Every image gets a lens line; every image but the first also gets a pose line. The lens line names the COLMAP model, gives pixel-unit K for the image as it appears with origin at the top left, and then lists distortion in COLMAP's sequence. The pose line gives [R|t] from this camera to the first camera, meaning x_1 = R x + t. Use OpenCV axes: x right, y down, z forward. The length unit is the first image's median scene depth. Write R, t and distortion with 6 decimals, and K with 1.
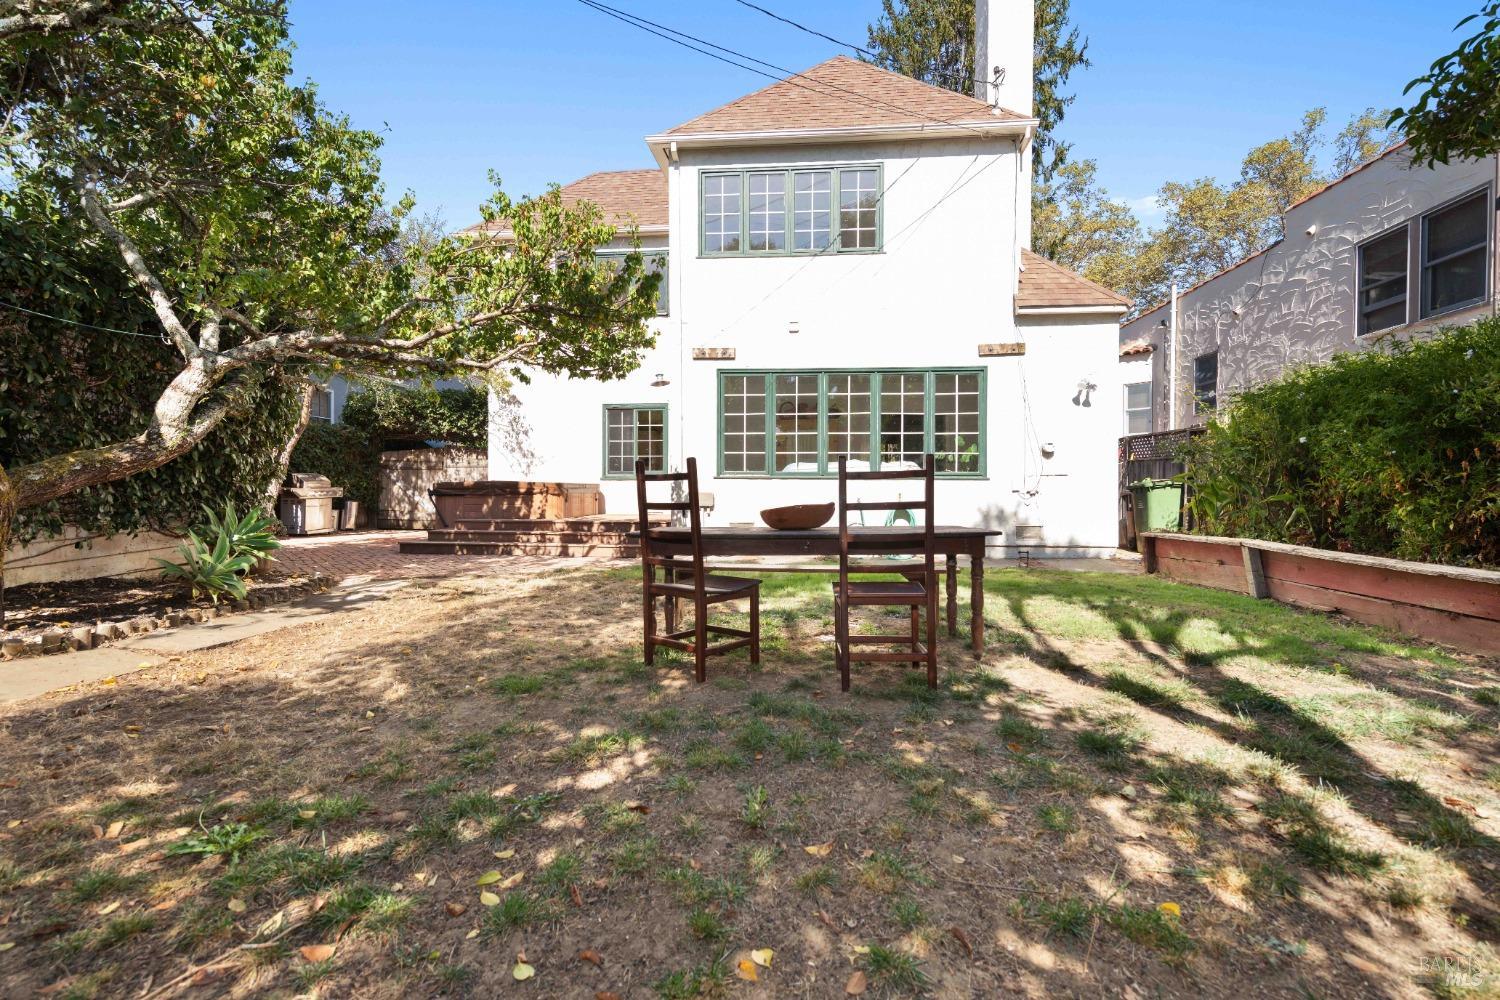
lens RADIAL K [[673.3, 0, 750.0], [0, 673.3, 500.0], [0, 0, 1]] dist [0.025576, -0.007417]
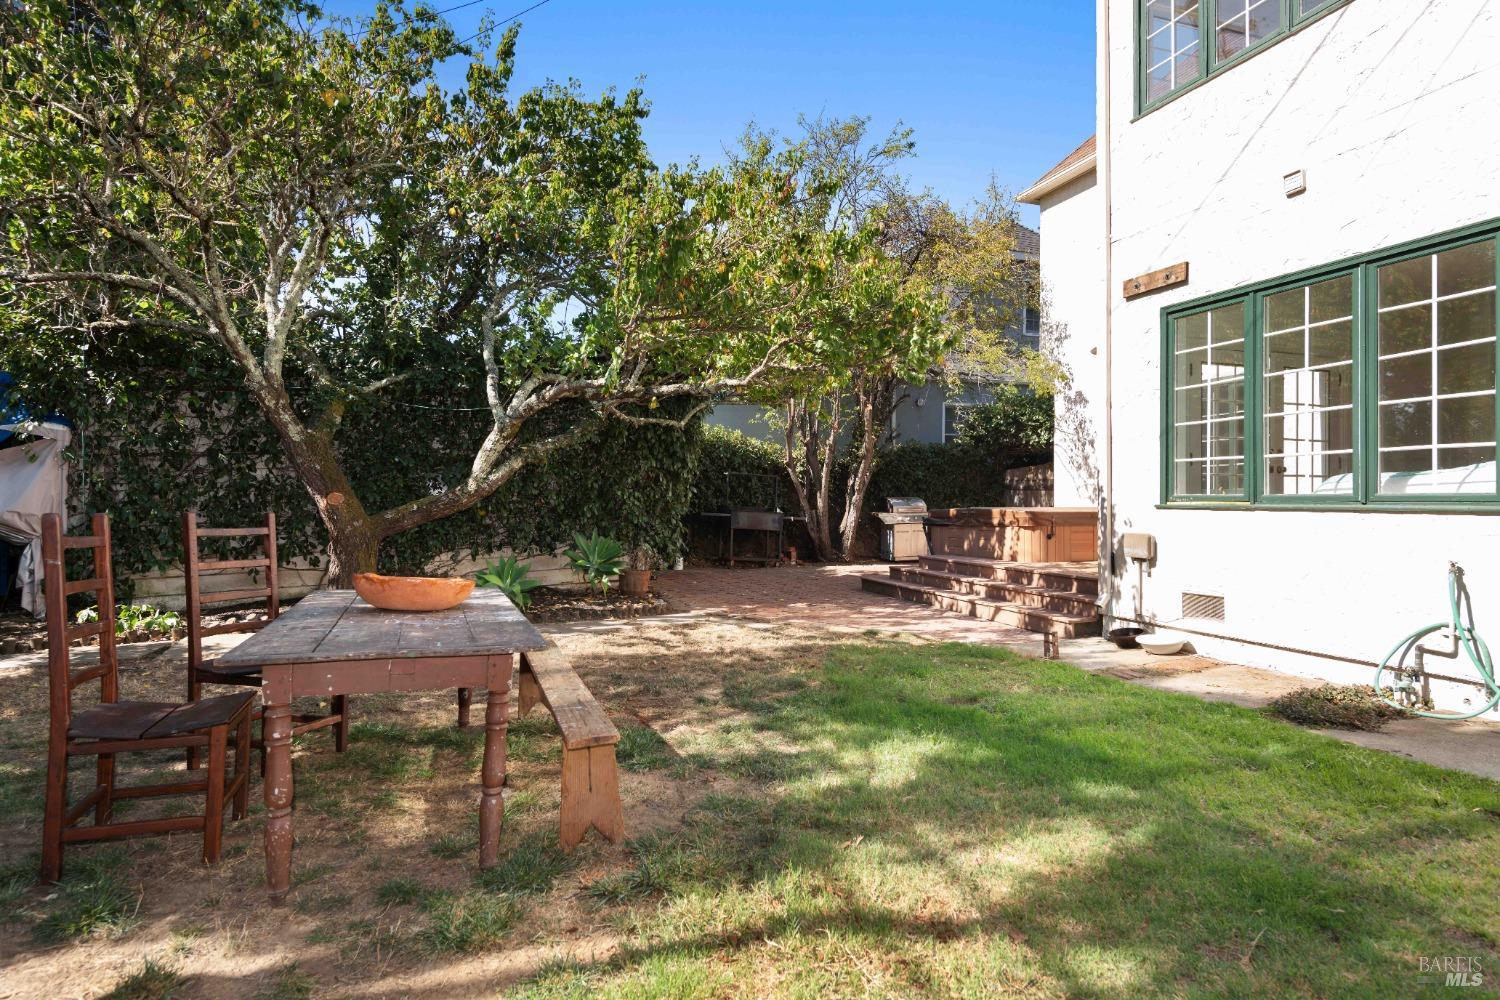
lens RADIAL K [[823.7, 0, 750.0], [0, 823.7, 500.0], [0, 0, 1]] dist [-0.002479, -0.000984]
pose [[0.403072, -0.003052, -0.915163, 0.429611], [-0.014921, 0.999840, -0.009906, -0.028251], [0.915047, 0.017648, 0.402962, 0.438128]]
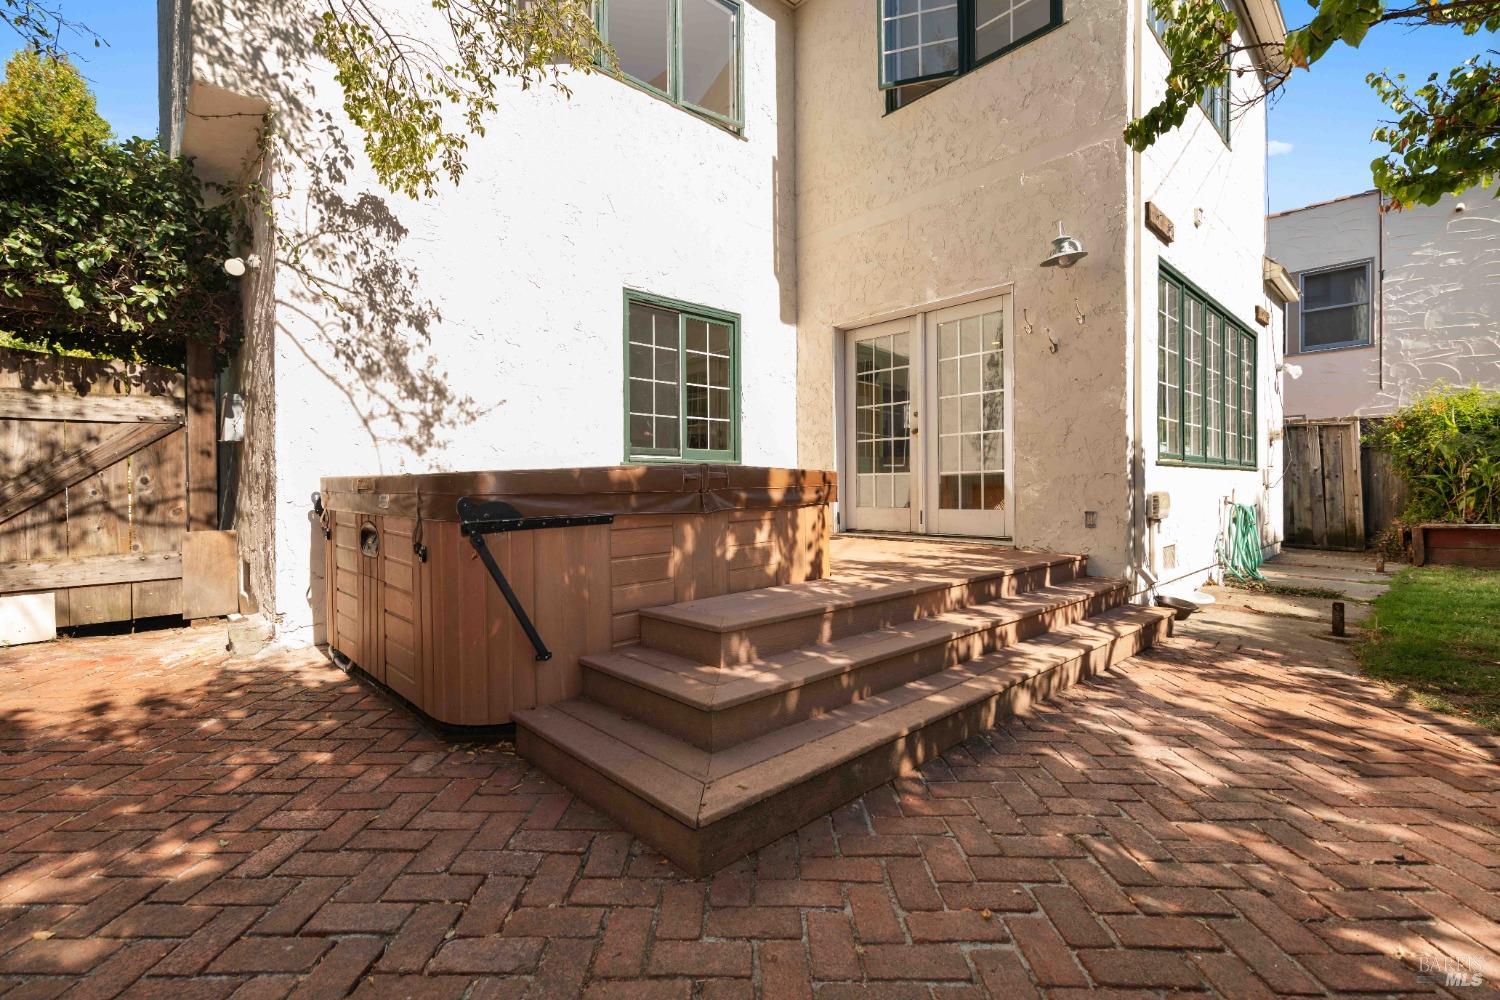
lens RADIAL K [[680.7, 0, 750.0], [0, 680.7, 500.0], [0, 0, 1]] dist [-0.002138, -0.000431]
pose [[0.645841, -0.001070, 0.763471, -0.666917], [0.000641, 0.999999, 0.000859, -0.013029], [-0.763472, -0.000066, 0.645841, 0.903028]]
